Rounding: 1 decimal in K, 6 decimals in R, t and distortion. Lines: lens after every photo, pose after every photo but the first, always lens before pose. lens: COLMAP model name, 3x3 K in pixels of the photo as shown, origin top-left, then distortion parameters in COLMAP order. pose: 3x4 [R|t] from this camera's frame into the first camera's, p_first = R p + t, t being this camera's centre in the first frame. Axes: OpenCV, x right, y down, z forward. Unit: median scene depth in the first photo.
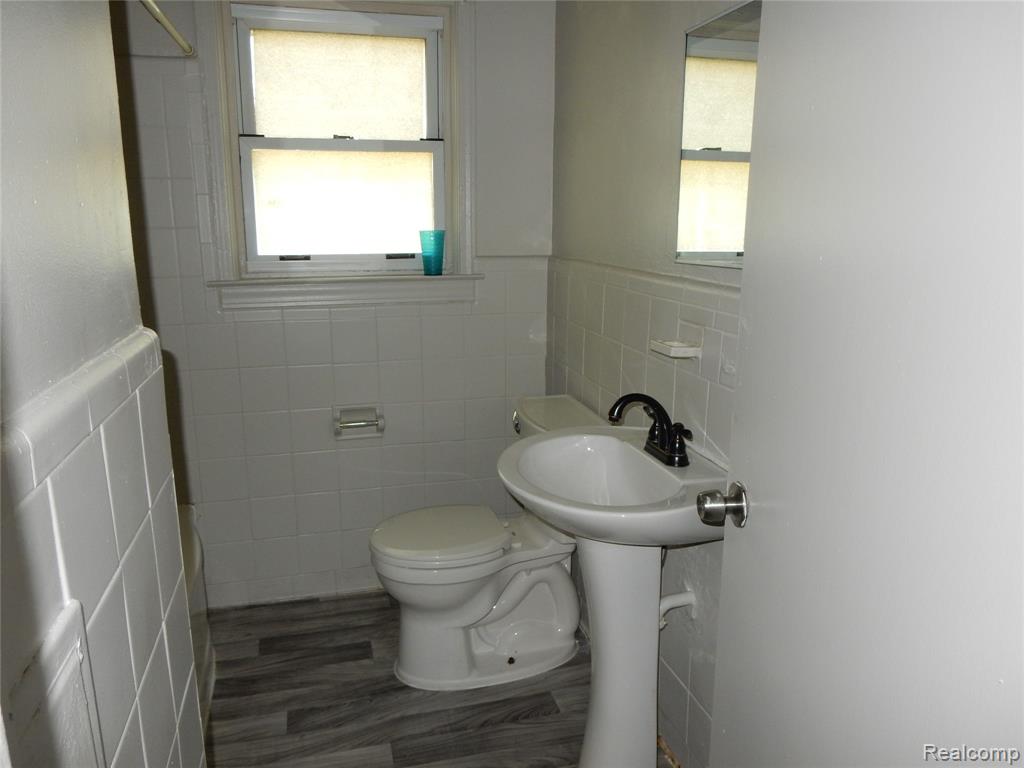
lens RADIAL K [[755.9, 0, 511.7], [0, 755.9, 384.5], [0, 0, 1]] dist [0.006708, -0.011985]
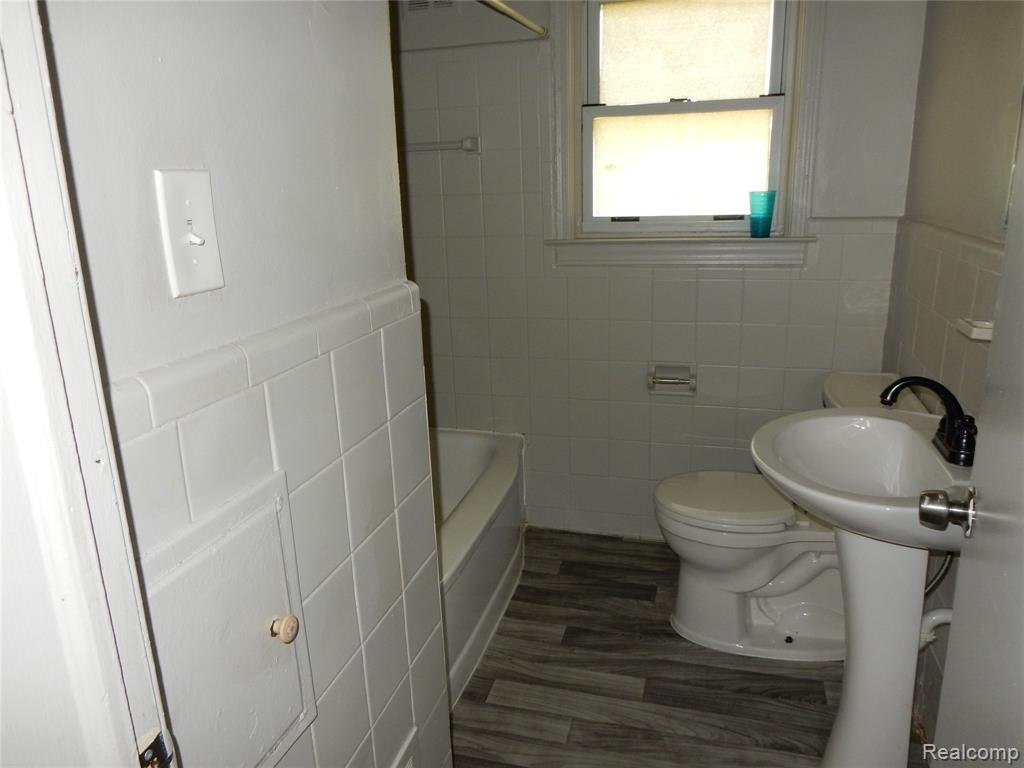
lens RADIAL K [[755.9, 0, 527.2], [0, 755.9, 387.5], [0, 0, 1]] dist [0.006708, -0.011985]
pose [[0.867379, 0.111533, -0.484989, 0.143338], [-0.083390, 0.993356, 0.079304, -0.005516], [0.490612, -0.028343, 0.870917, -0.001261]]
